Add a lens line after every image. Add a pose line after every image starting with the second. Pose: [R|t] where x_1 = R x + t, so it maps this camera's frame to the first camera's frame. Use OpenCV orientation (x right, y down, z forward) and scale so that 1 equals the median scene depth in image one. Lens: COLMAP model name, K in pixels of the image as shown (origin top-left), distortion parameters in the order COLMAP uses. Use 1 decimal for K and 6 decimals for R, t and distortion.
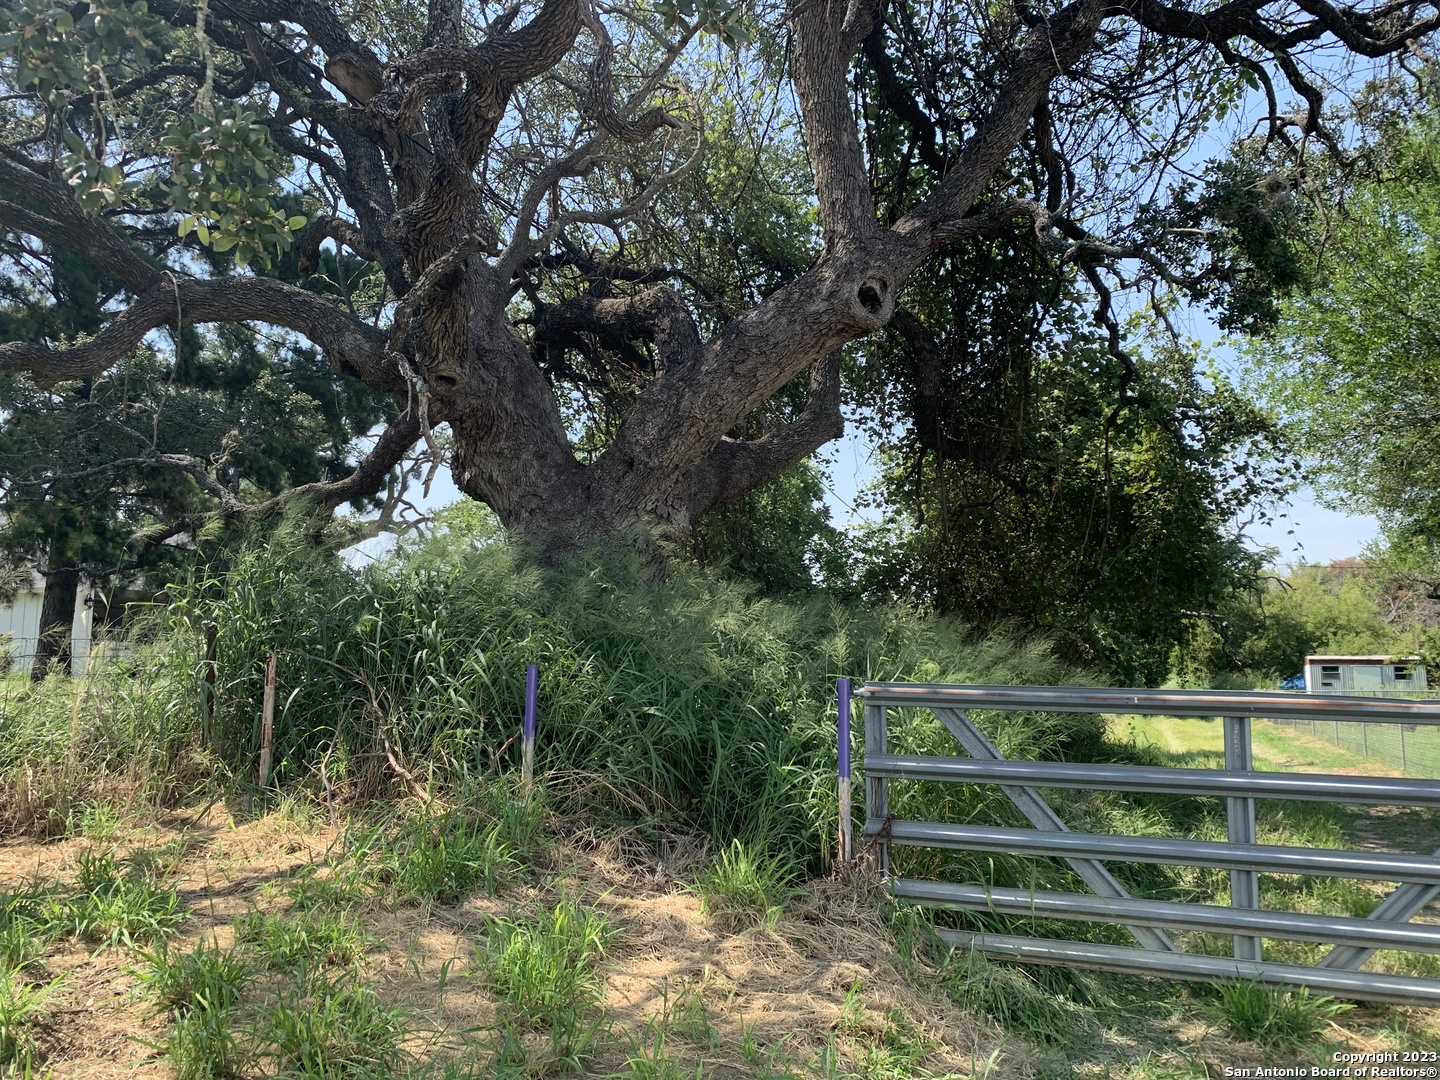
lens RADIAL K [[1121.9, 0, 720.6], [0, 1121.9, 534.0], [0, 0, 1]] dist [0.035892, -0.056368]
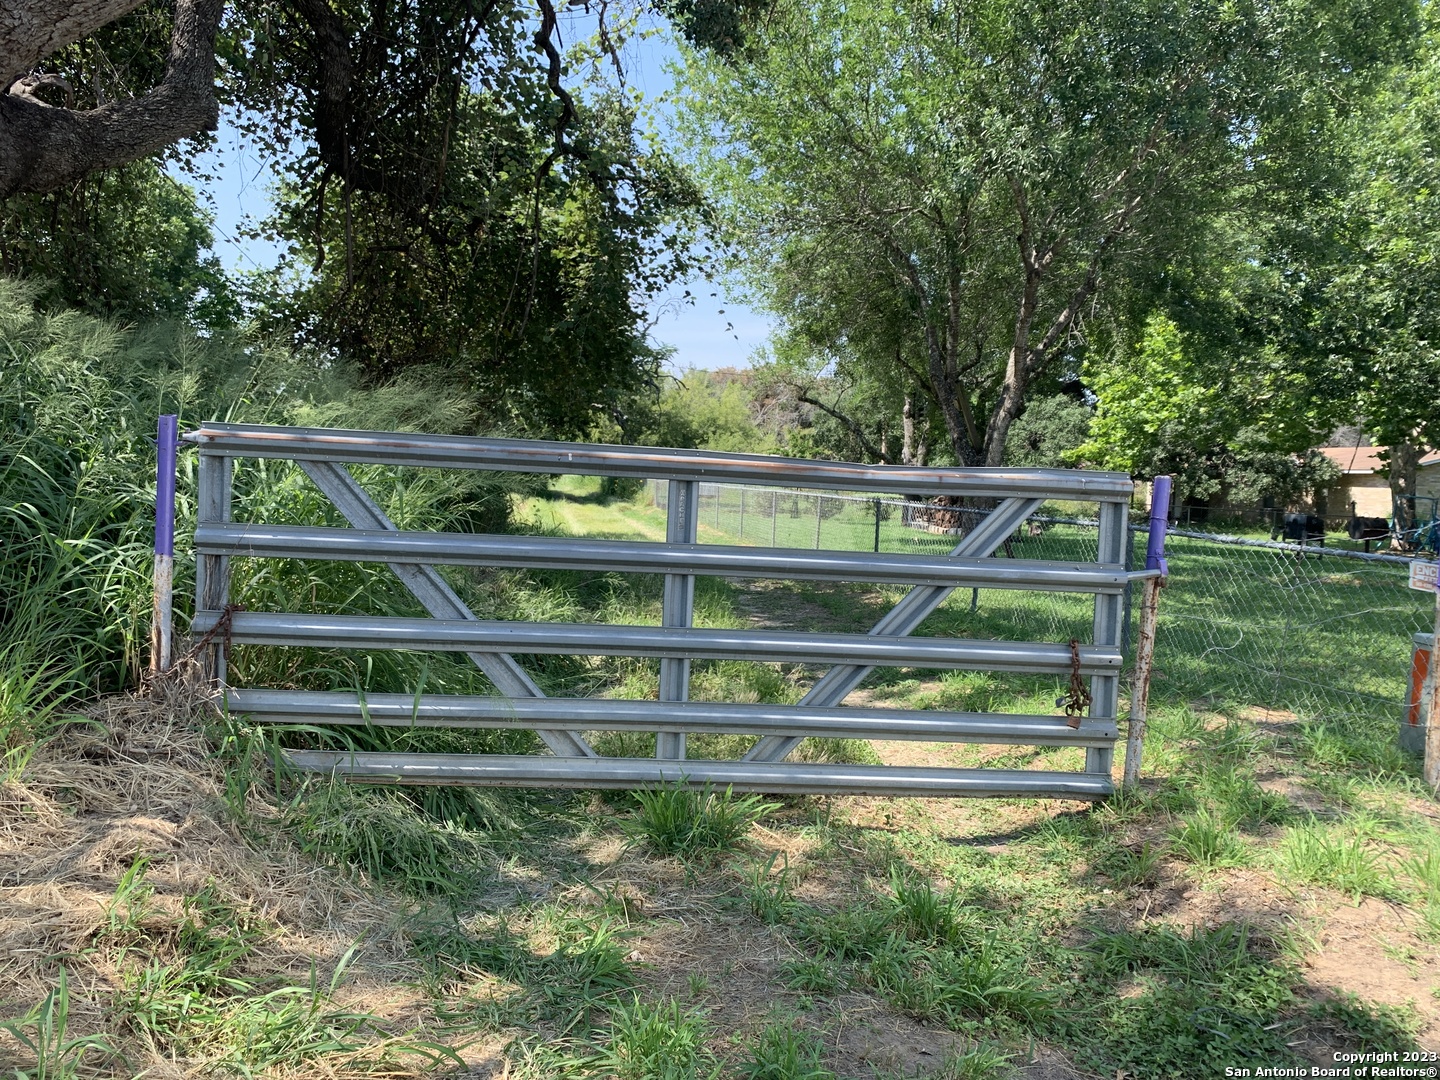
lens RADIAL K [[1121.9, 0, 732.0], [0, 1121.9, 544.2], [0, 0, 1]] dist [0.035892, -0.056368]
pose [[0.867083, 0.004016, 0.498148, 0.064625], [-0.102225, 0.980122, 0.170032, 0.052549], [-0.487563, -0.198355, 0.850257, 0.222369]]
